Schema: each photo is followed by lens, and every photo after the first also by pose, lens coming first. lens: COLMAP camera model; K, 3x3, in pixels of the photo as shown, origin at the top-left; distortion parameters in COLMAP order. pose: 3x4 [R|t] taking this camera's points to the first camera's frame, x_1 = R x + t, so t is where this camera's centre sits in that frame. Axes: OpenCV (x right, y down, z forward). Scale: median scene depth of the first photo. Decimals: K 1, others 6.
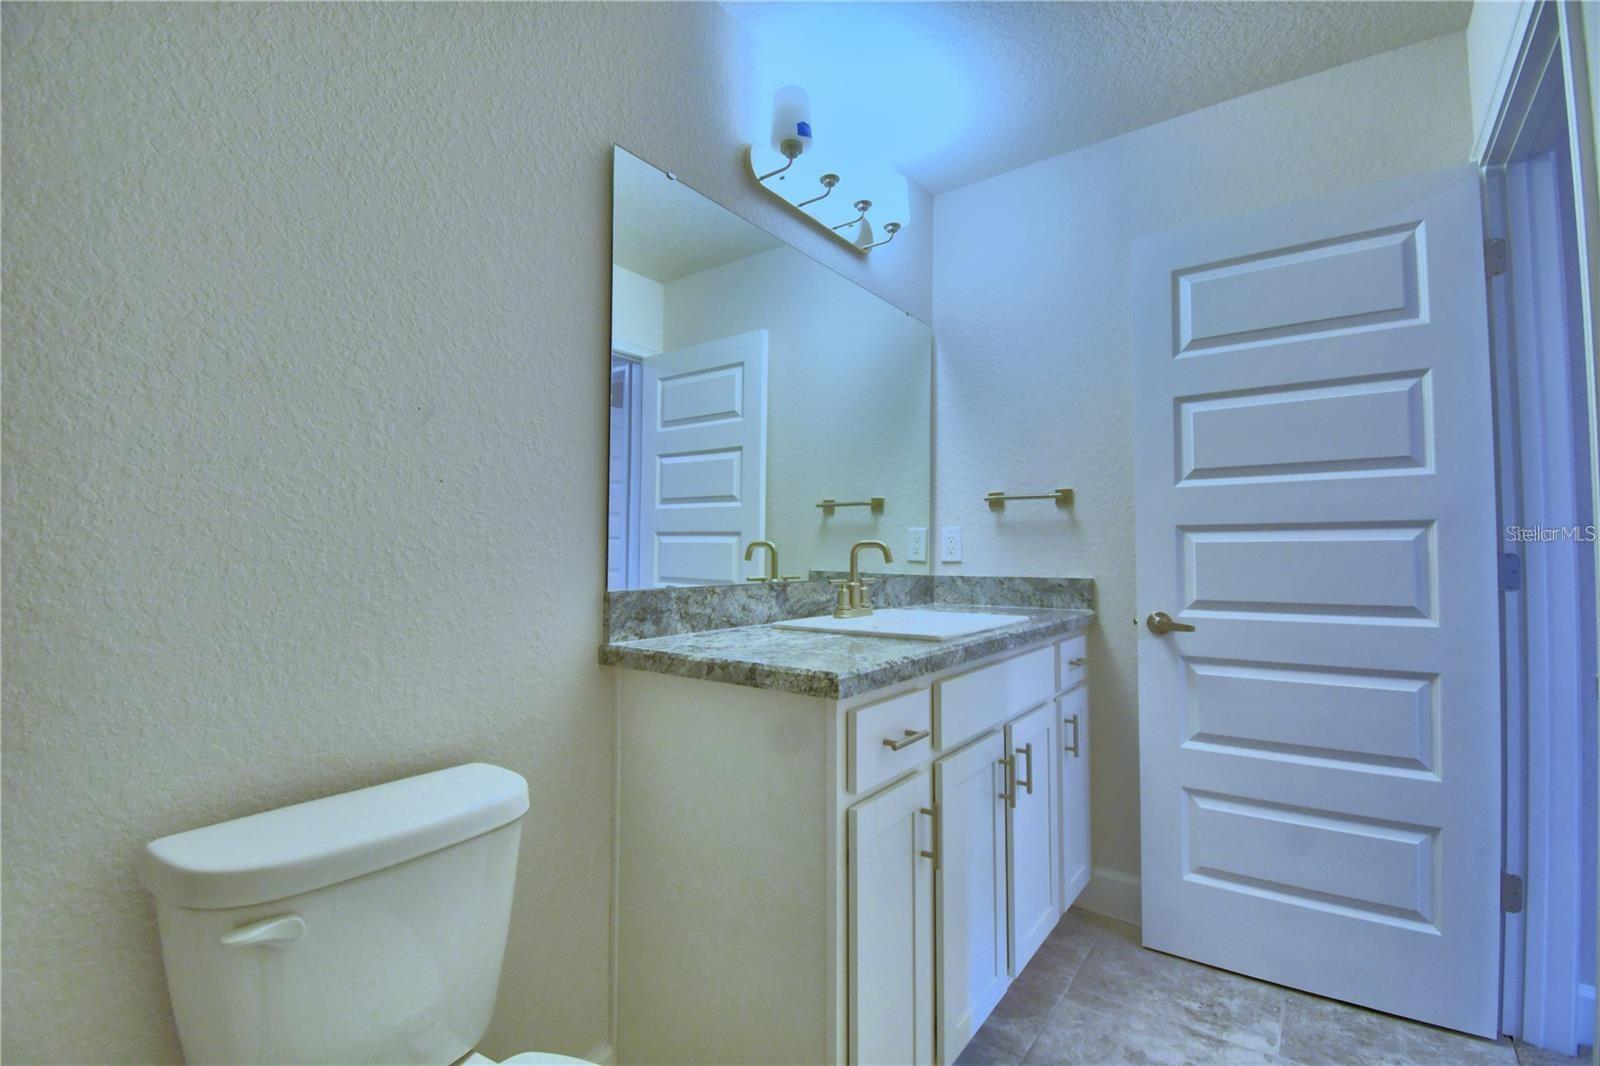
lens RADIAL K [[702.6, 0, 795.1], [0, 702.6, 535.9], [0, 0, 1]] dist [-0.006302, -0.006686]
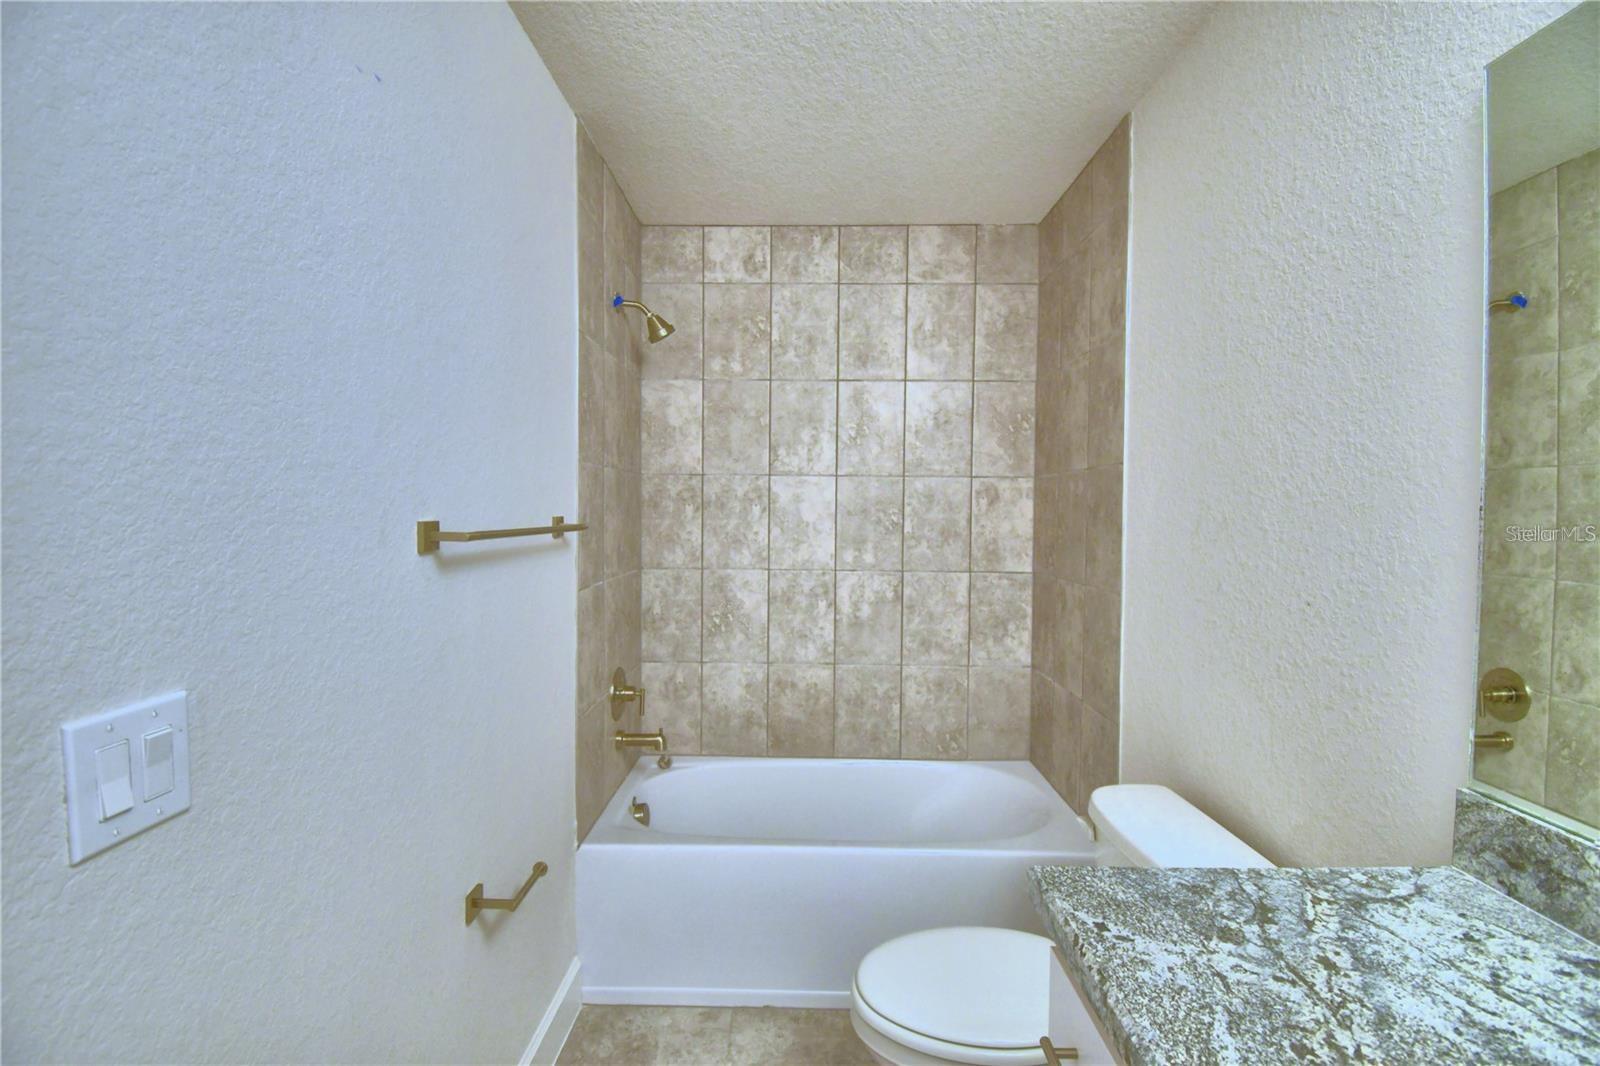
lens RADIAL K [[702.6, 0, 776.4], [0, 702.6, 546.3], [0, 0, 1]] dist [-0.006302, -0.006686]
pose [[-0.823663, 0.023023, -0.566612, 0.442660], [0.011435, 0.999647, 0.023996, -0.120395], [0.566964, 0.013285, -0.823635, 0.852150]]
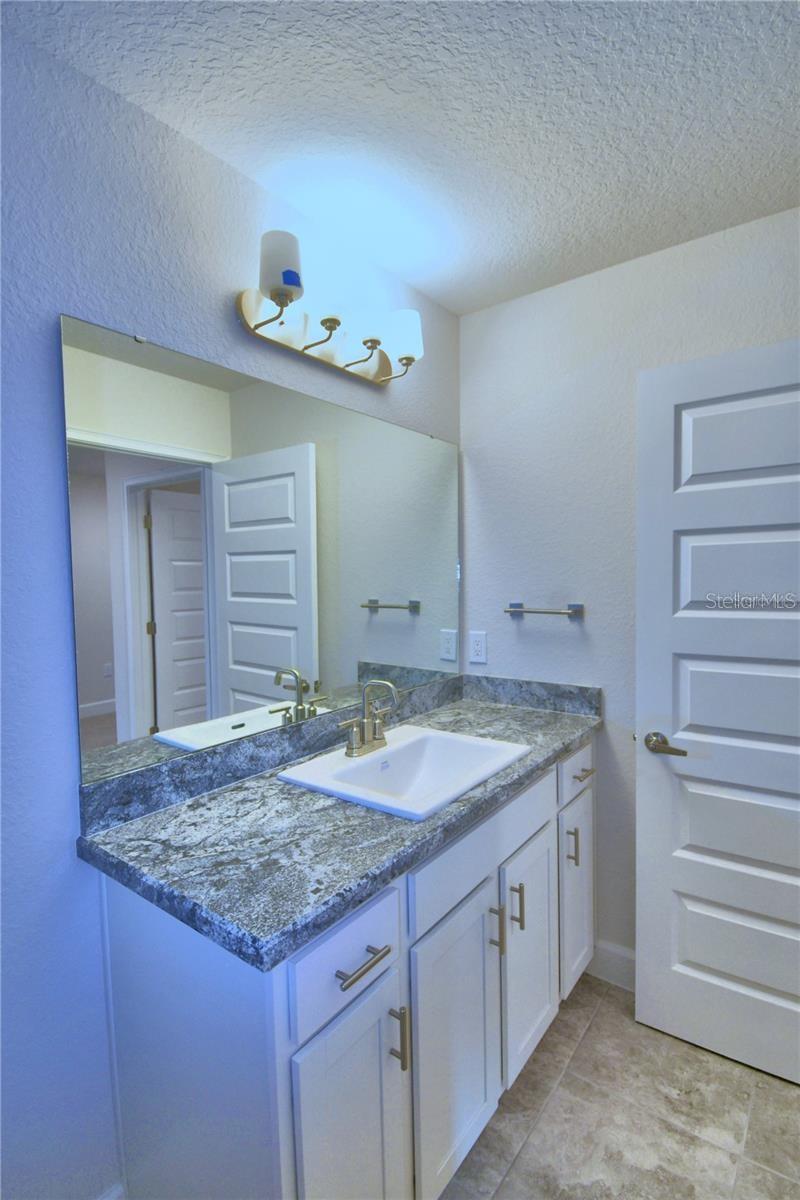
lens RADIAL K [[560.3, 0, 404.8], [0, 560.3, 606.4], [0, 0, 1]] dist [-0.011039, -0.005668]
pose [[0.999787, -0.020617, 0.000229, 0.143869], [0.020518, 0.995963, 0.087391, -0.171821], [-0.002030, -0.087368, 0.996174, 0.171851]]
